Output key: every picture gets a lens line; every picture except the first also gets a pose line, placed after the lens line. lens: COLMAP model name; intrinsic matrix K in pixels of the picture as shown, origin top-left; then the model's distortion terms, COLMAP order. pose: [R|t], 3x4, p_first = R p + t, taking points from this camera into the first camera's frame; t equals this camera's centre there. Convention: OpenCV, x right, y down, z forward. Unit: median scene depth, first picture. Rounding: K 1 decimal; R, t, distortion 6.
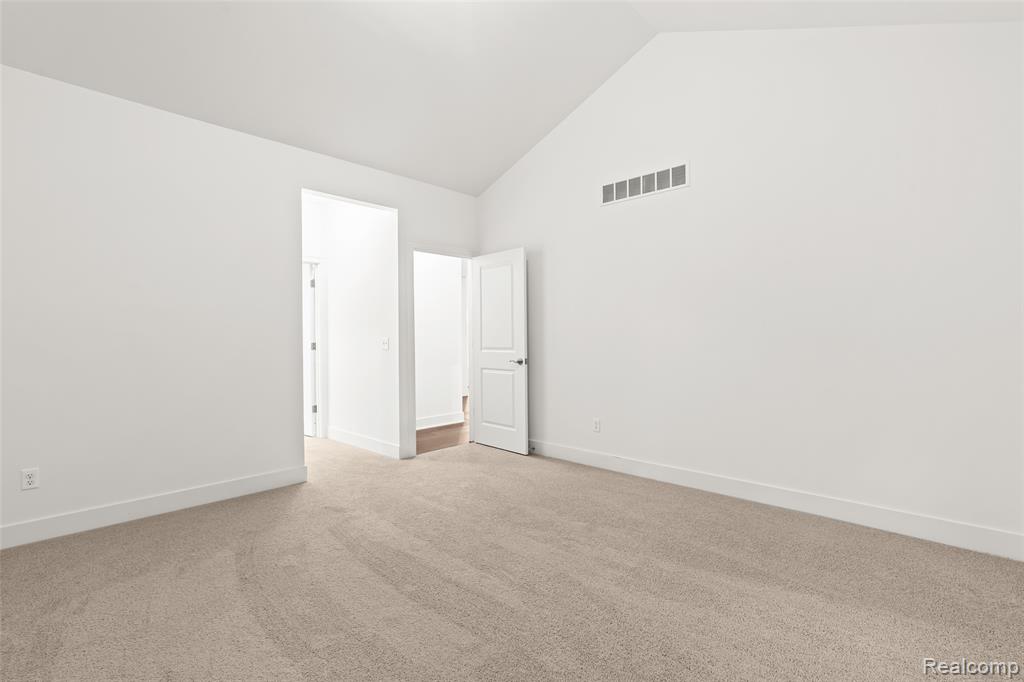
lens RADIAL K [[465.9, 0, 513.6], [0, 465.9, 338.7], [0, 0, 1]] dist [0.001857, 0.000196]
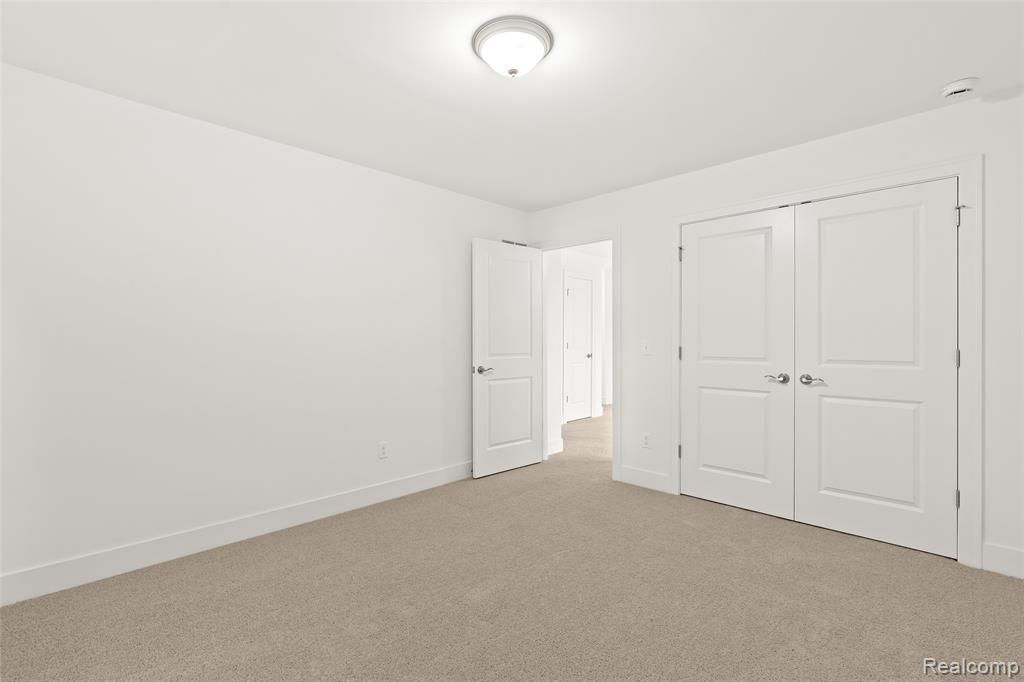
lens RADIAL K [[465.9, 0, 509.7], [0, 465.9, 344.1], [0, 0, 1]] dist [0.001857, 0.000196]
pose [[0.999885, 0.012801, -0.008107, -0.362315], [-0.012779, 0.999914, 0.002813, 0.002945], [0.008142, -0.002709, 0.999963, 0.335589]]
